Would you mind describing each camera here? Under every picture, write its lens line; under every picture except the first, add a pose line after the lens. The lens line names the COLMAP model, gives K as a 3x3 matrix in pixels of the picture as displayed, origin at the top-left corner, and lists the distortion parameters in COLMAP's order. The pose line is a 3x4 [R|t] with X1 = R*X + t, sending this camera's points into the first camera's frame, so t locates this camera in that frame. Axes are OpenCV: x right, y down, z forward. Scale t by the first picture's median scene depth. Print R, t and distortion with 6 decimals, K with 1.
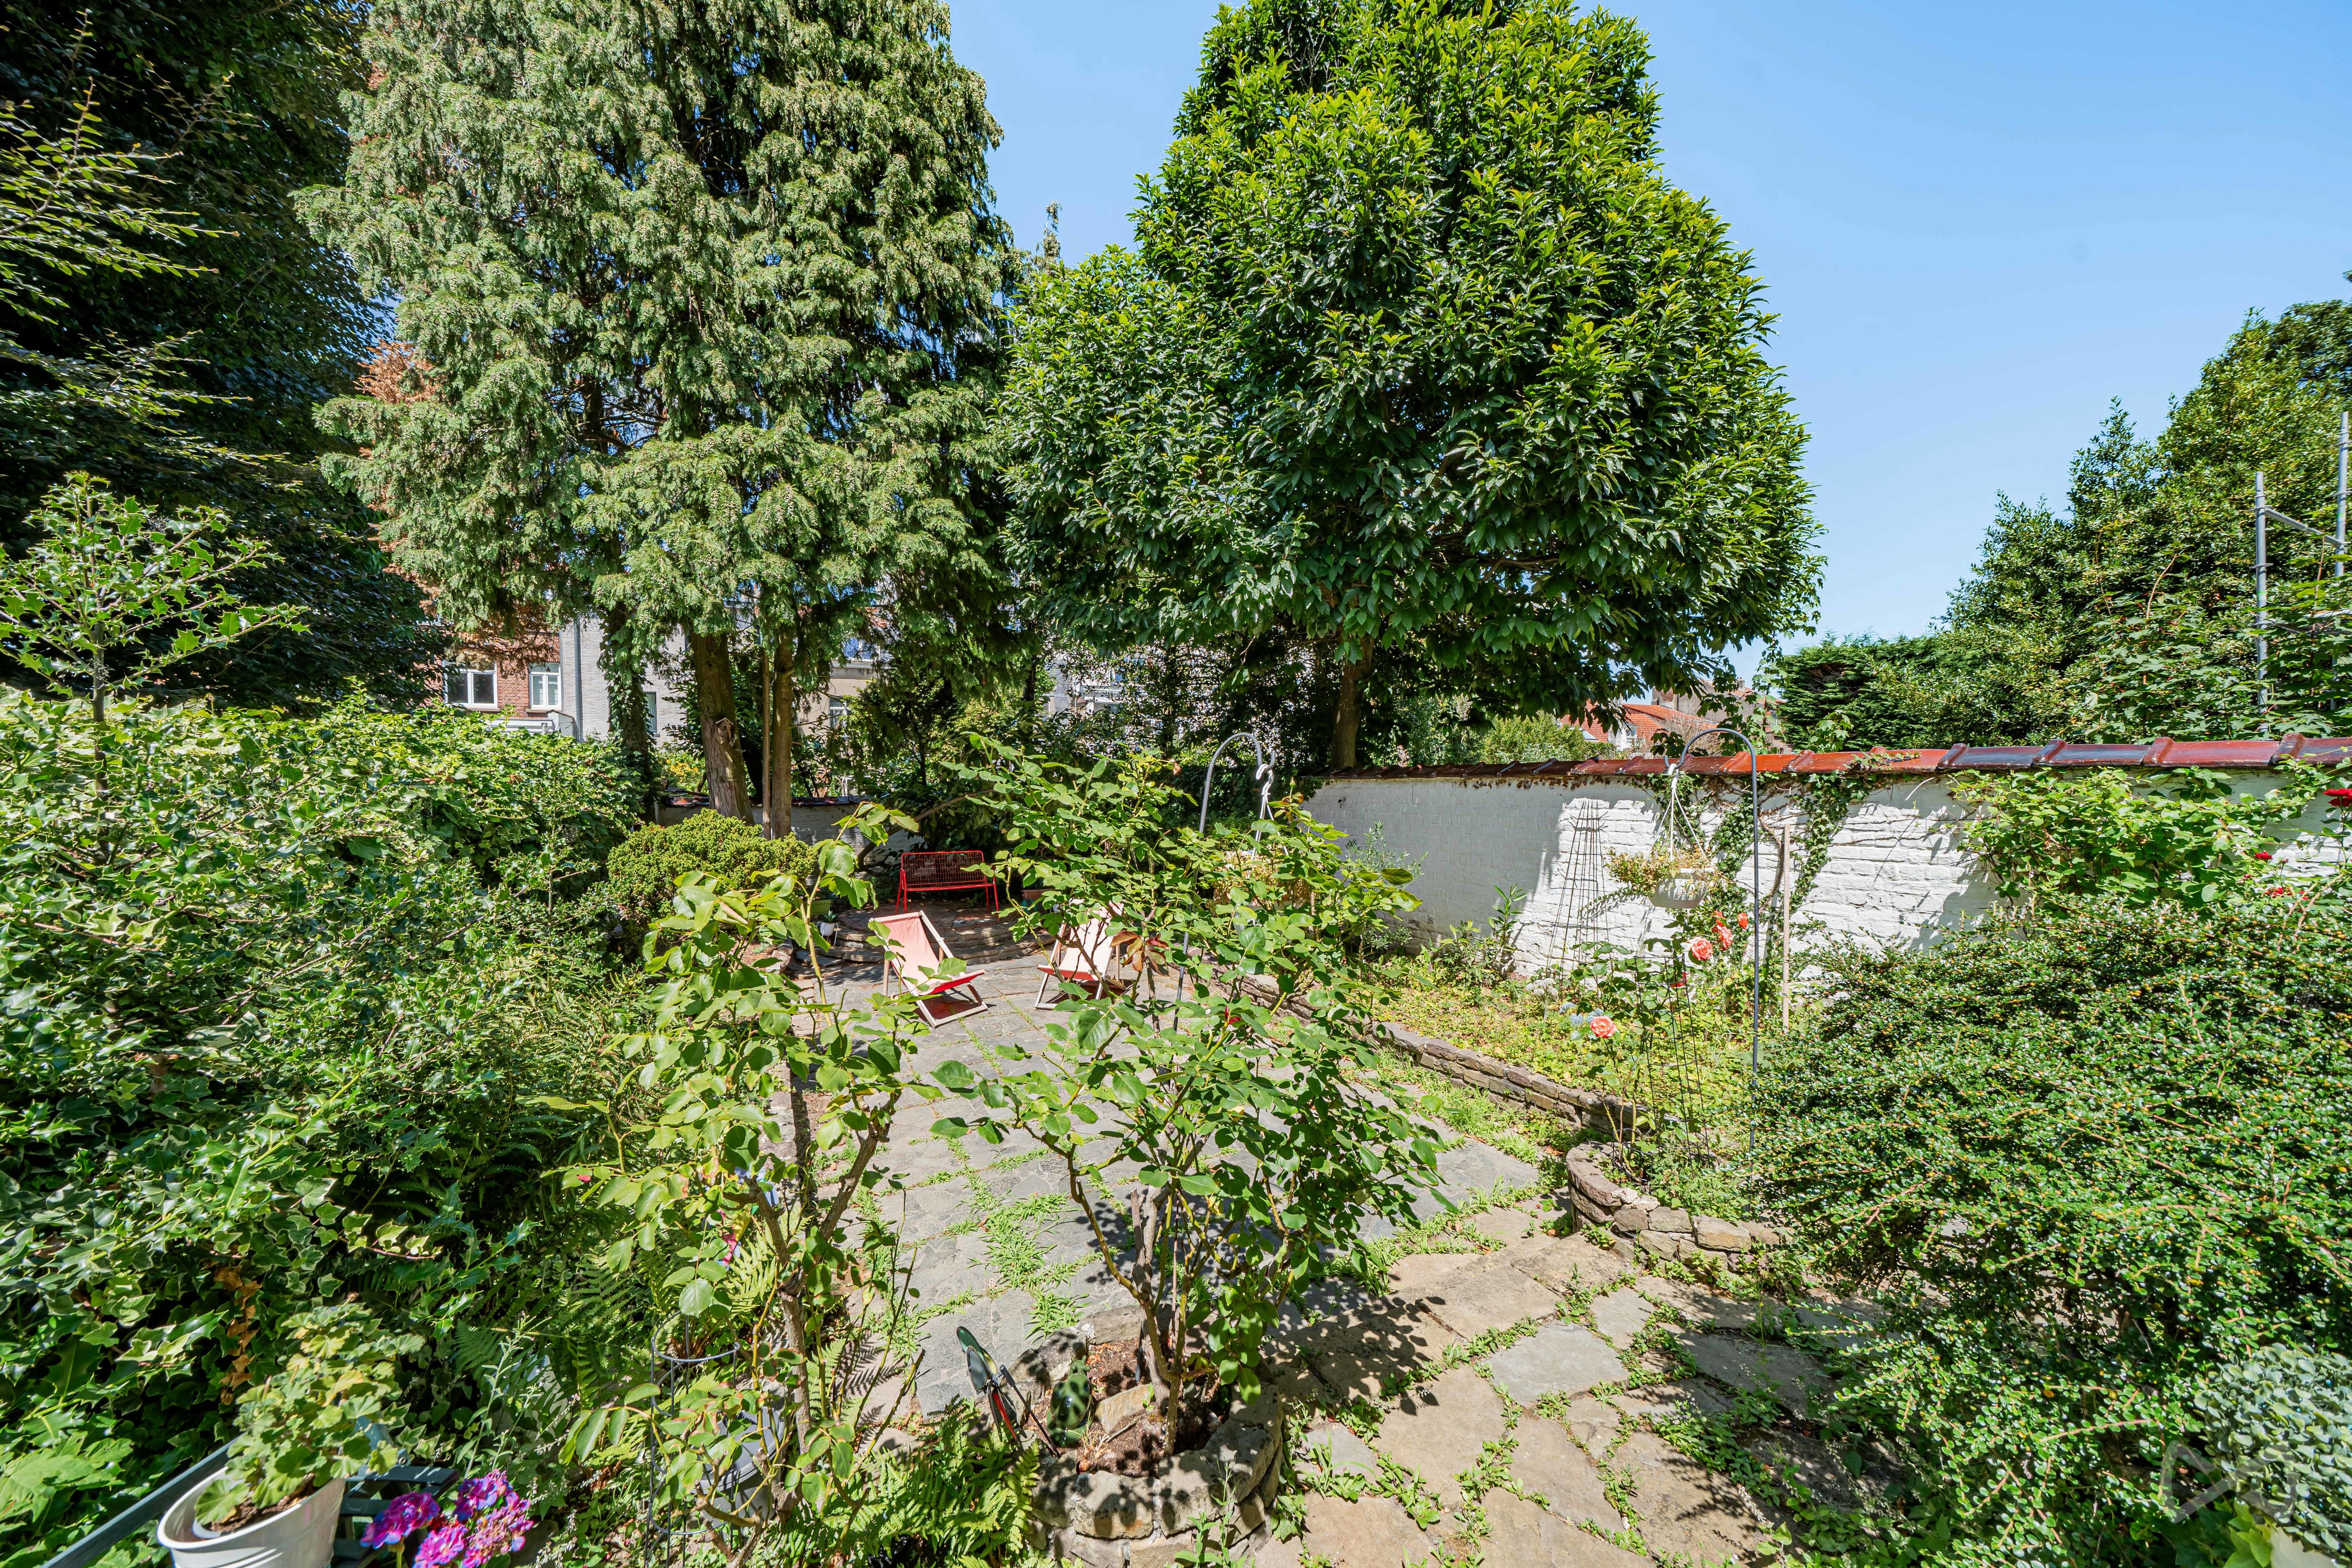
lens RADIAL K [[815.7, 0, 1176.5], [0, 815.7, 794.3], [0, 0, 1]] dist [-0.005865, -0.000254]
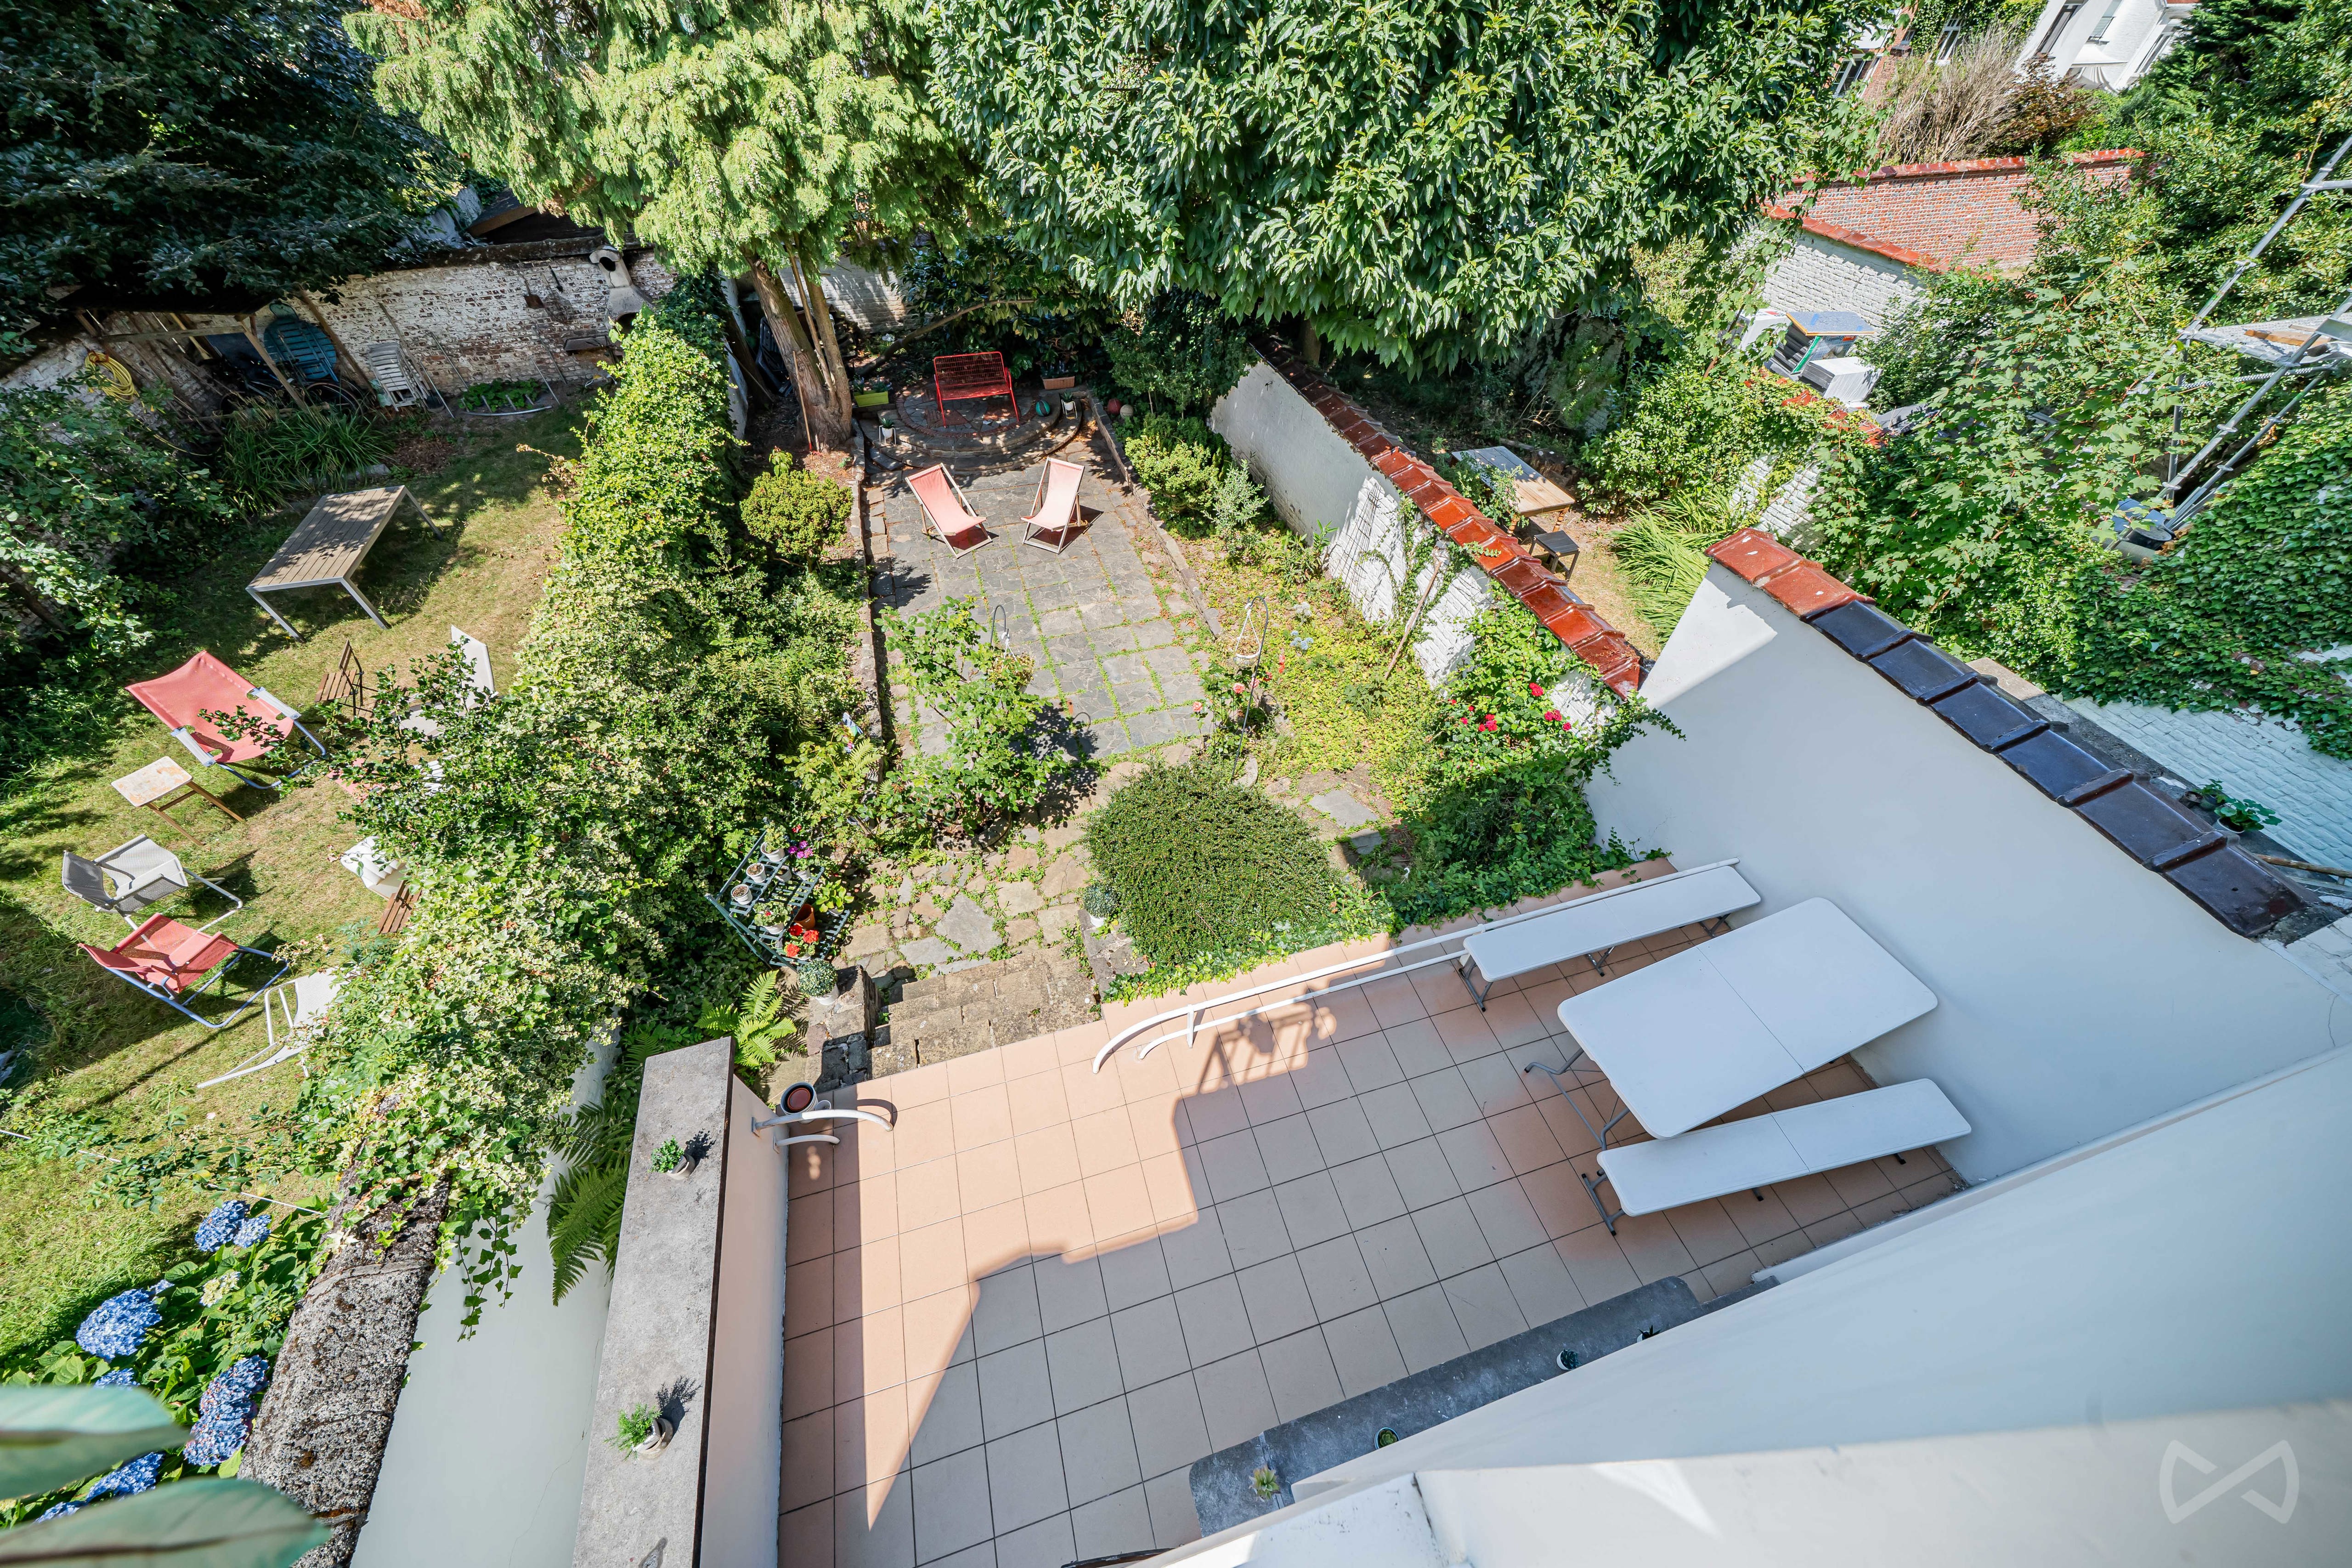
lens RADIAL K [[795.0, 0, 1173.4], [0, 795.0, 792.9], [0, 0, 1]] dist [-0.005636, 0.000000]
pose [[0.982661, 0.153877, -0.103441, 0.365514], [-0.025290, 0.663914, 0.747382, -0.596650], [0.183681, -0.731806, 0.656293, -0.294653]]
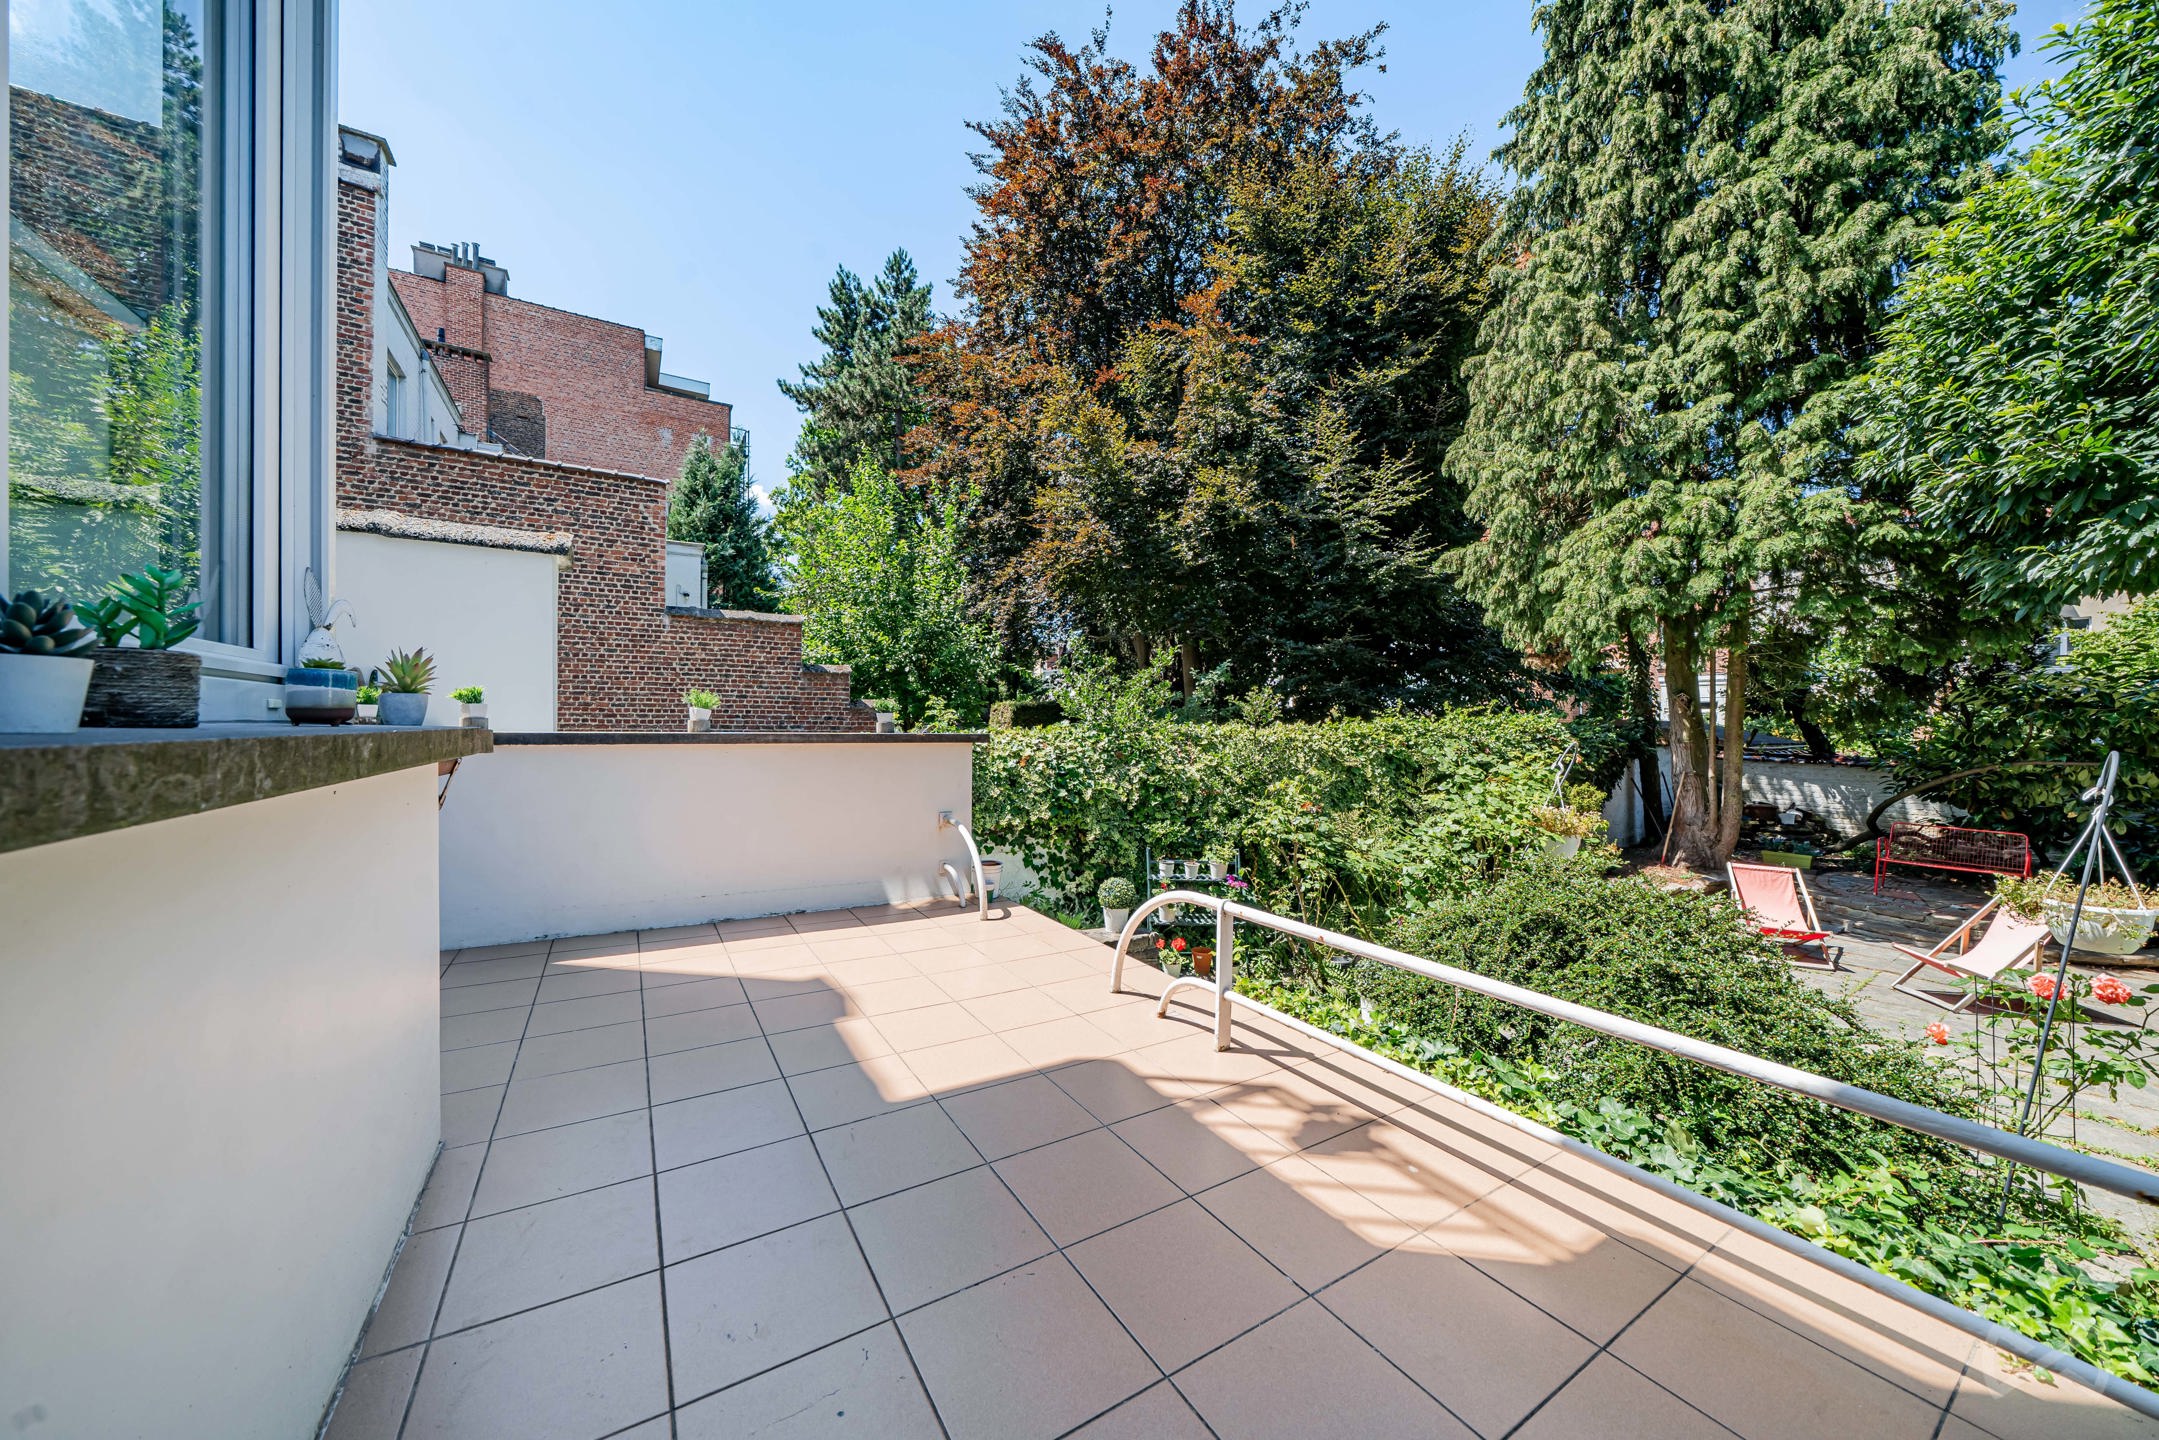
lens RADIAL K [[732.3, 0, 1086.8], [0, 732.3, 733.2], [0, 0, 1]] dist [-0.009719, 0.000364]
pose [[0.093776, 0.022132, -0.995347, 0.668453], [-0.023911, 0.999515, 0.019972, -0.040011], [0.995306, 0.021927, 0.094260, -0.071368]]
